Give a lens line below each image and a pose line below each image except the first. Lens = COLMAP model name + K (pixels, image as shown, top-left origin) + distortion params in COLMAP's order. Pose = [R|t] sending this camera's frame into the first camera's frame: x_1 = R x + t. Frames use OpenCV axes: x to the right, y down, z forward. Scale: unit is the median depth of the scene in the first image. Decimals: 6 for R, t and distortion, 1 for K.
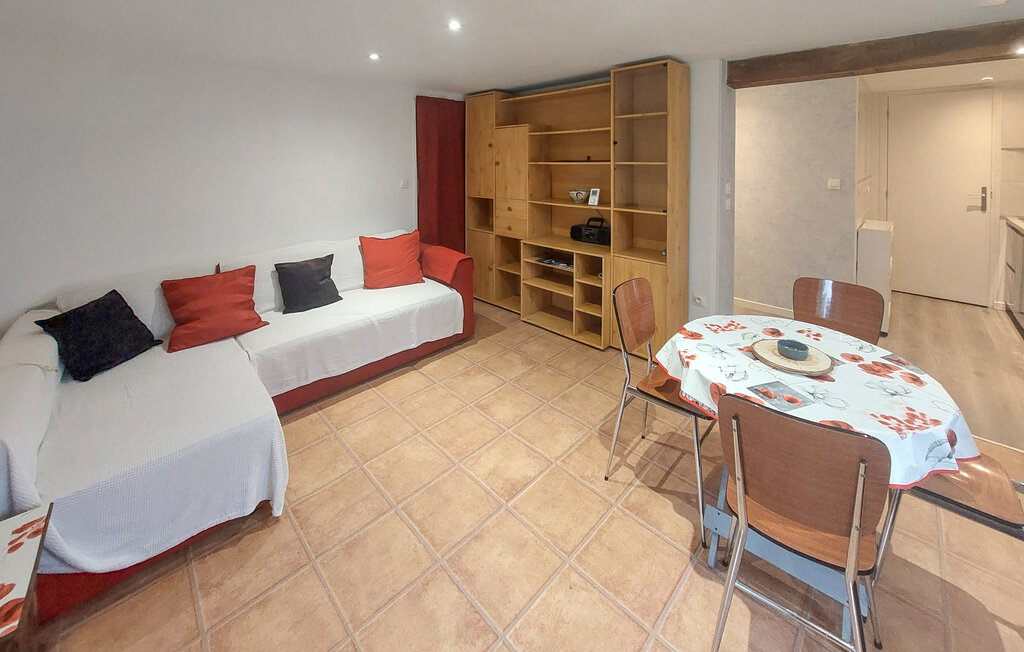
lens RADIAL K [[455.5, 0, 512.0], [0, 455.5, 326.0], [0, 0, 1]] dist [0.000235, 0.000028]
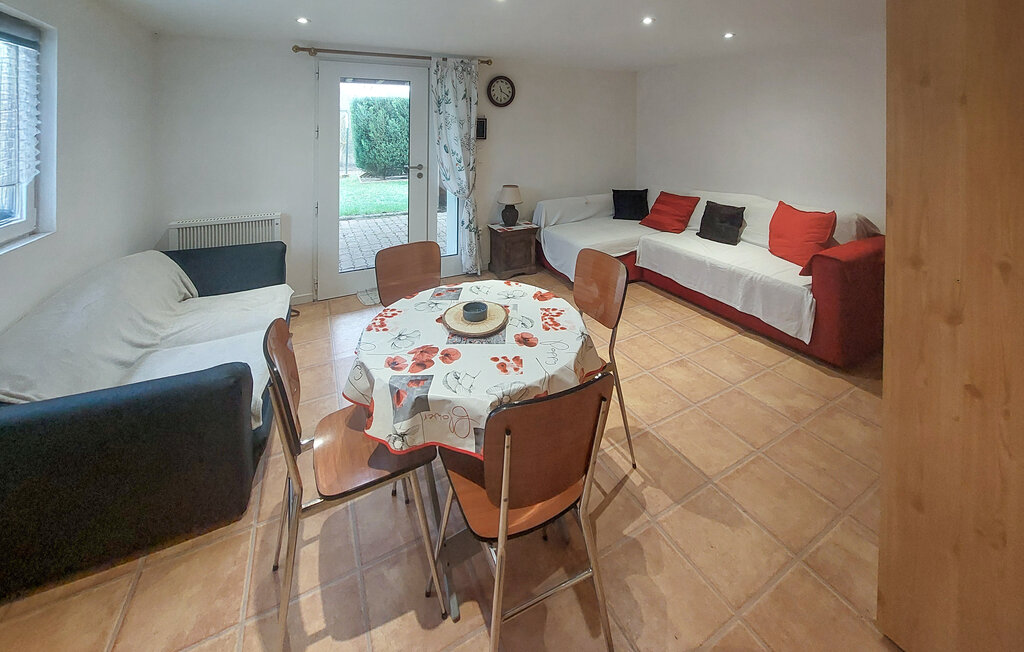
lens RADIAL K [[455.5, 0, 512.0], [0, 455.5, 326.0], [0, 0, 1]] dist [0.000235, 0.000028]
pose [[-0.465871, 0.360611, -0.808037, 1.439564], [-0.307212, 0.790466, 0.529891, -0.516710], [0.829810, 0.495100, -0.257471, 1.337297]]
